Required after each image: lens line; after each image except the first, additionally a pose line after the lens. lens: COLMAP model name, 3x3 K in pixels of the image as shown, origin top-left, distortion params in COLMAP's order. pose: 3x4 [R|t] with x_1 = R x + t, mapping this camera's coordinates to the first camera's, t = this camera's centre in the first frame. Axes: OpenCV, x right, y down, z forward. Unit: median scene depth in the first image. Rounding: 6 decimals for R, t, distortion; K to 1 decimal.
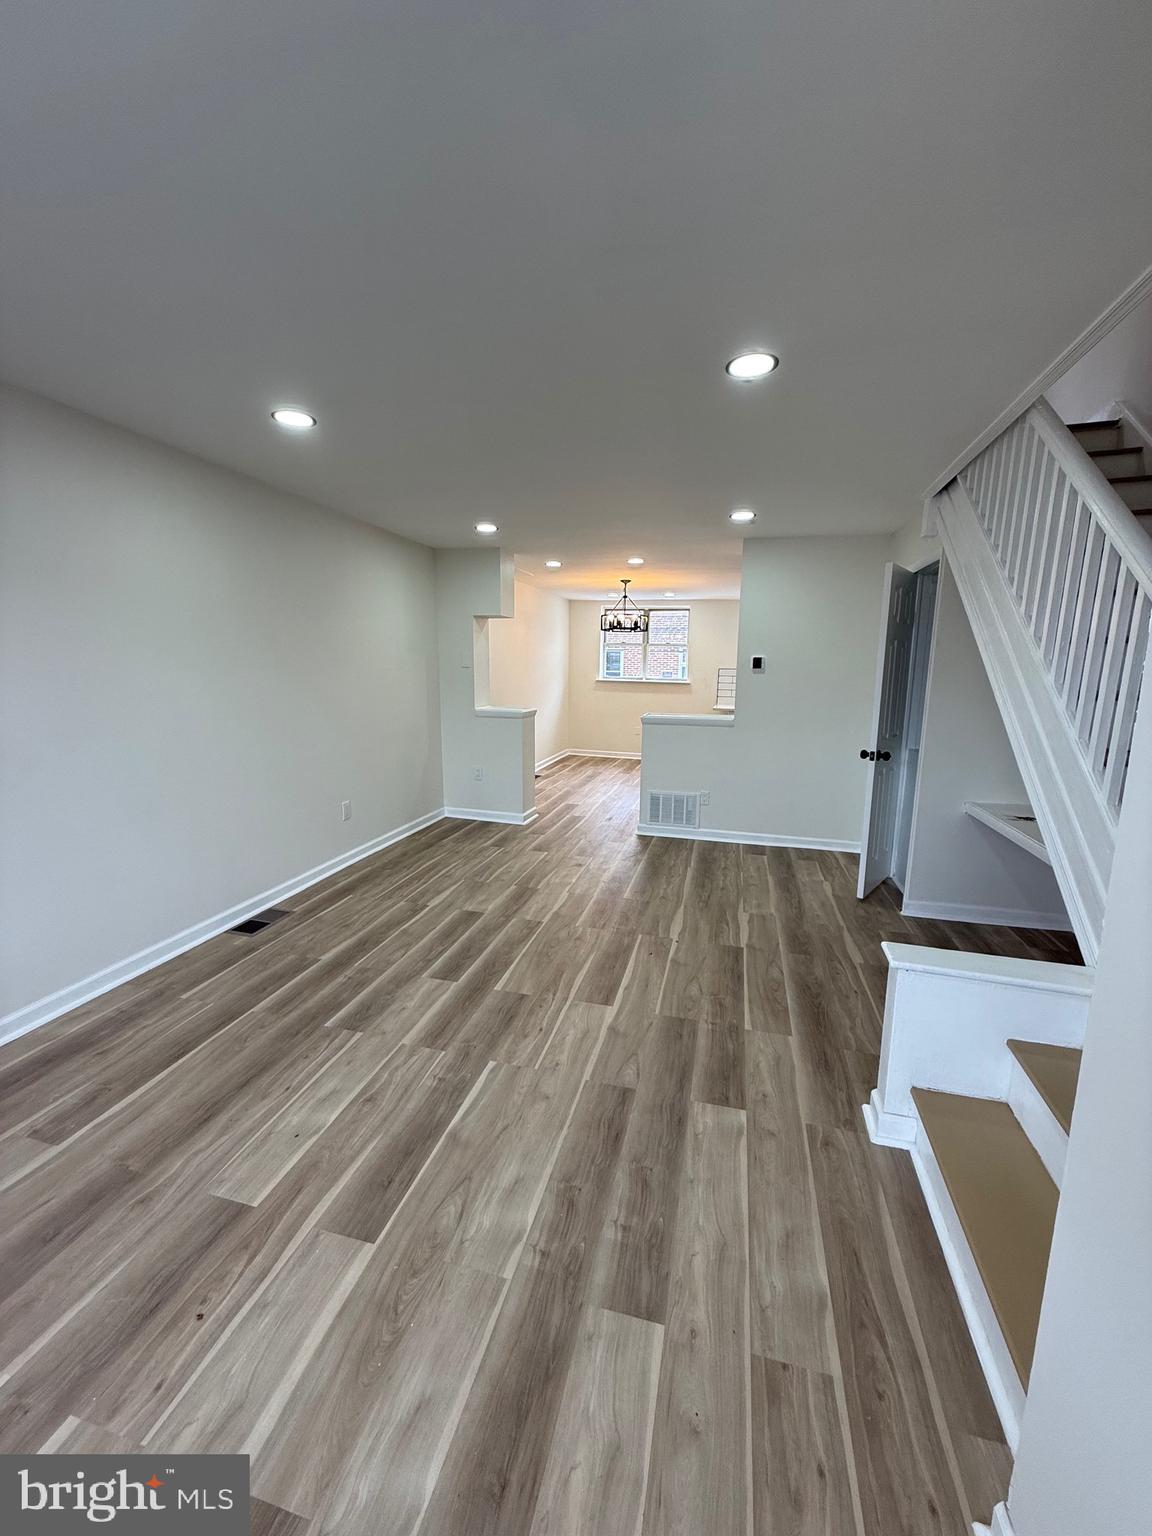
lens RADIAL K [[615.9, 0, 576.0], [0, 615.9, 768.0], [0, 0, 1]] dist [0.000350, 0.000028]
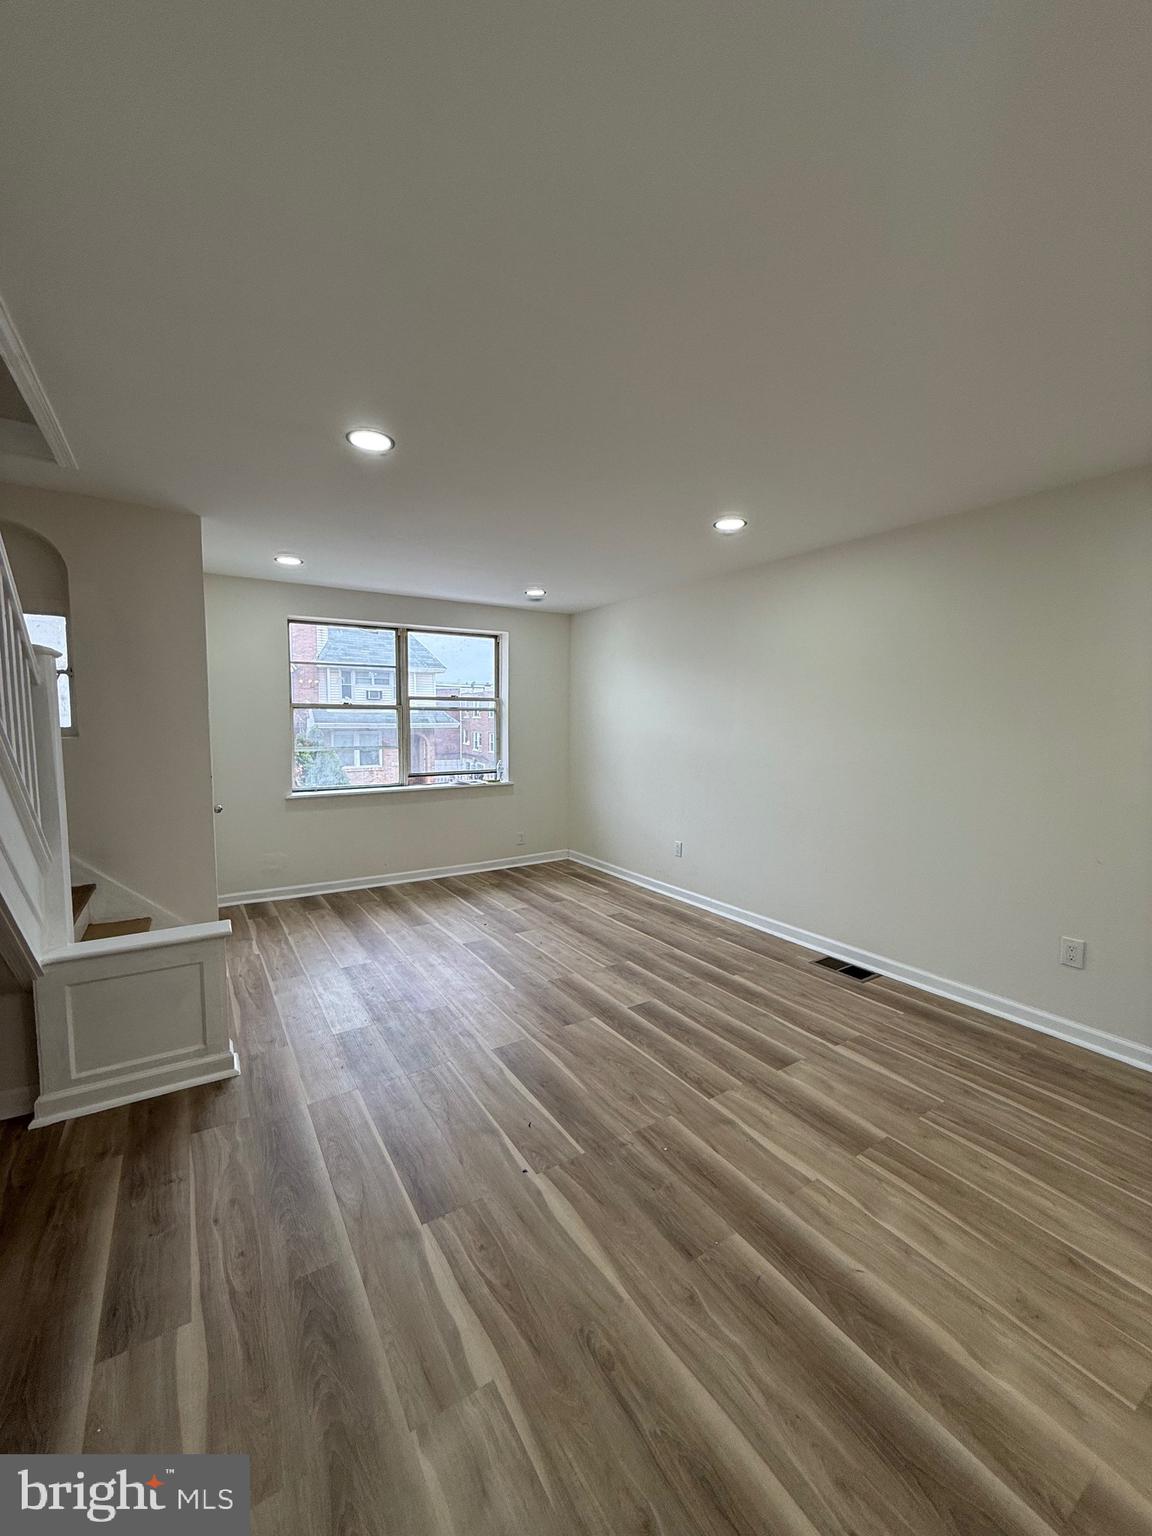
lens RADIAL K [[615.9, 0, 576.0], [0, 615.9, 768.0], [0, 0, 1]] dist [0.000350, 0.000028]
pose [[-0.683005, 0.044247, -0.729072, 0.561049], [-0.132762, 0.974016, 0.183486, -0.217438], [0.718247, 0.222115, -0.659383, 1.377992]]
